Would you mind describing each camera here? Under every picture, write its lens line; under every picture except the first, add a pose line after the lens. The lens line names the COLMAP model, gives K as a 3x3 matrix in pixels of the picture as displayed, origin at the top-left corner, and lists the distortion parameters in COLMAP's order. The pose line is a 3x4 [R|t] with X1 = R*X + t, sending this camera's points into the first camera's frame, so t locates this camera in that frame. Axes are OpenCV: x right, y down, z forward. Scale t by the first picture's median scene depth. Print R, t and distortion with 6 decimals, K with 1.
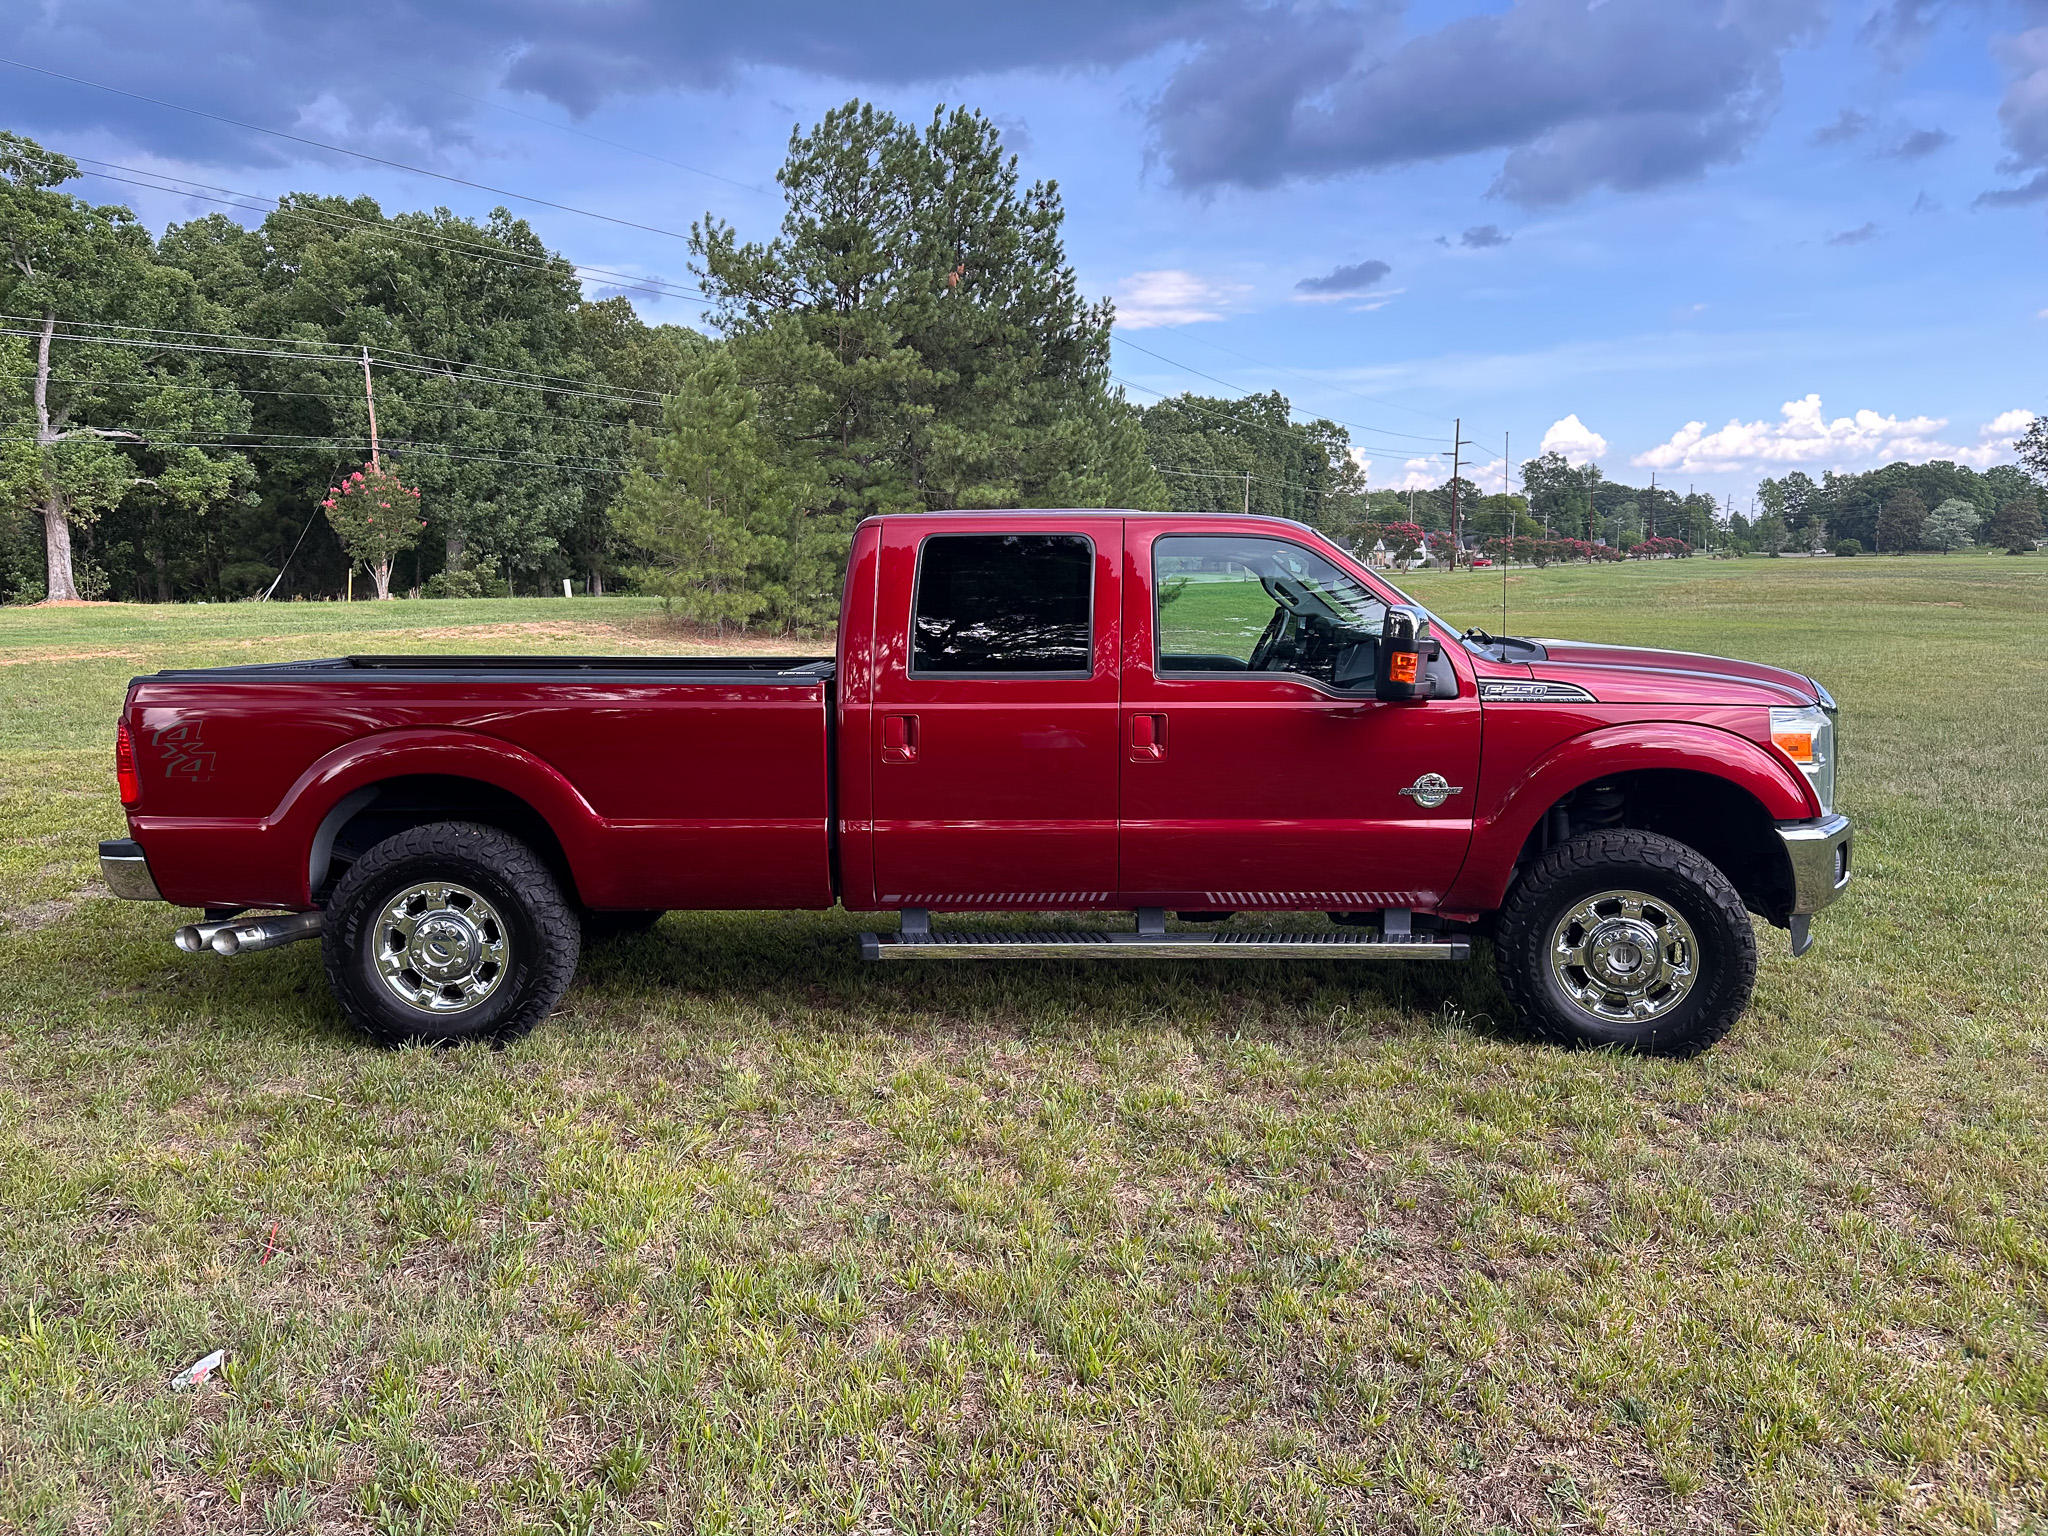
lens RADIAL K [[1521.8, 0, 1024.0], [0, 1521.8, 768.0], [0, 0, 1]] dist [-0.001541, -0.003243]
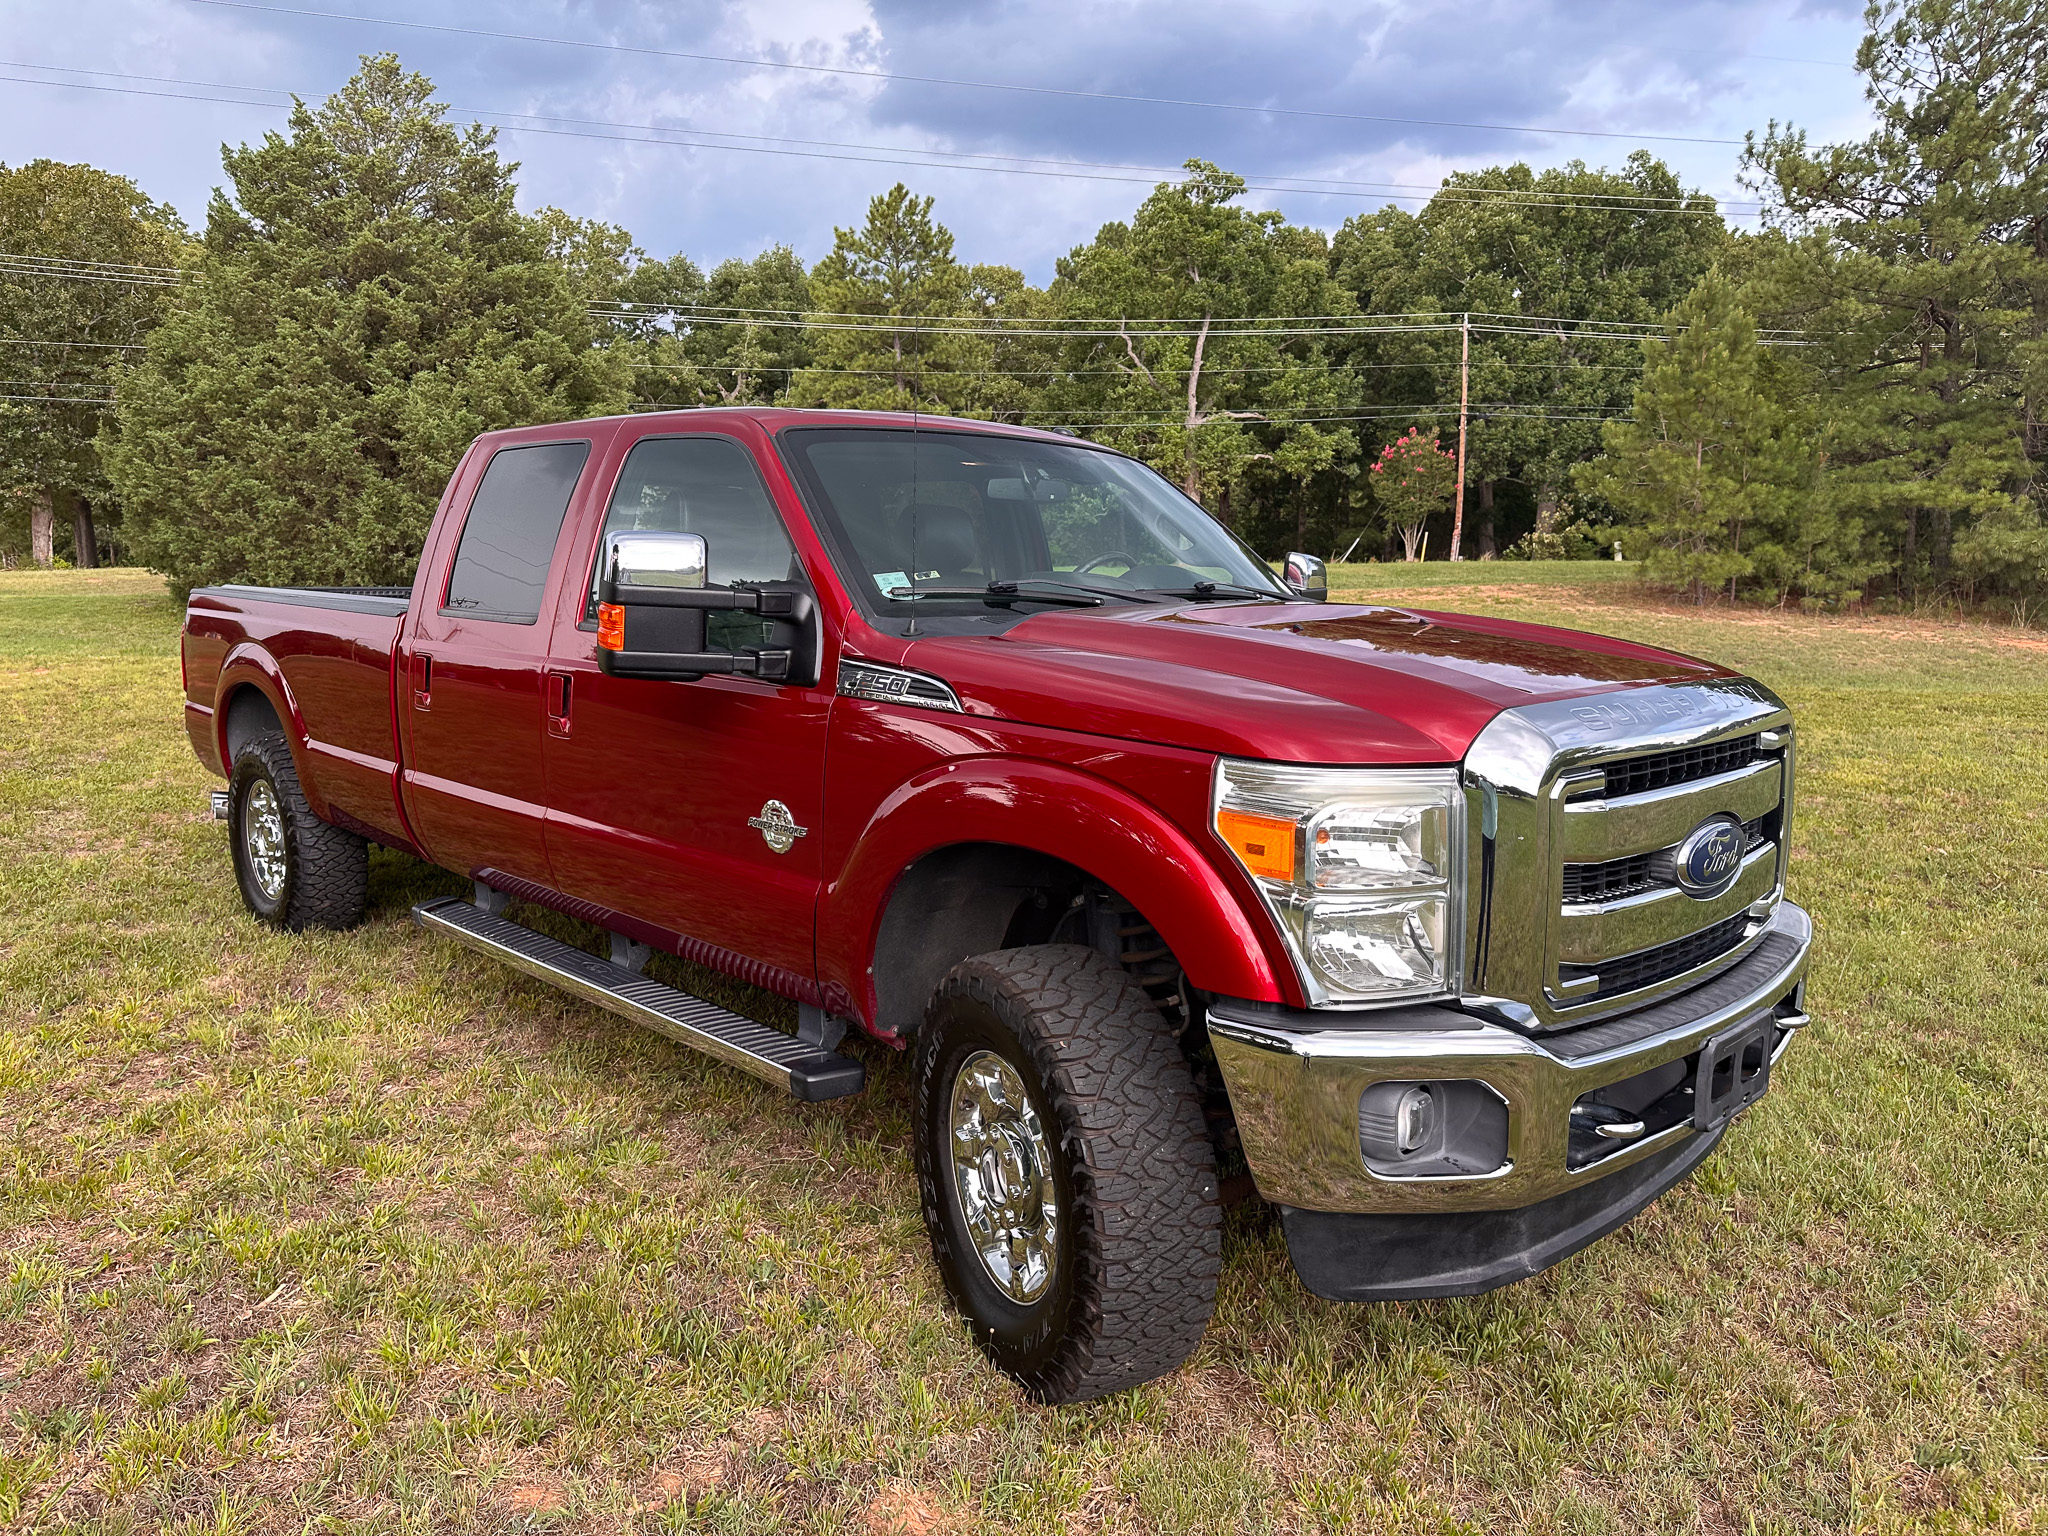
lens RADIAL K [[1521.8, 0, 1024.0], [0, 1521.8, 768.0], [0, 0, 1]] dist [-0.001541, -0.003243]
pose [[0.720302, 0.095610, -0.687040, 0.085744], [-0.080923, 0.995275, 0.053664, -0.005691], [0.688924, 0.016943, 0.724635, 0.068362]]
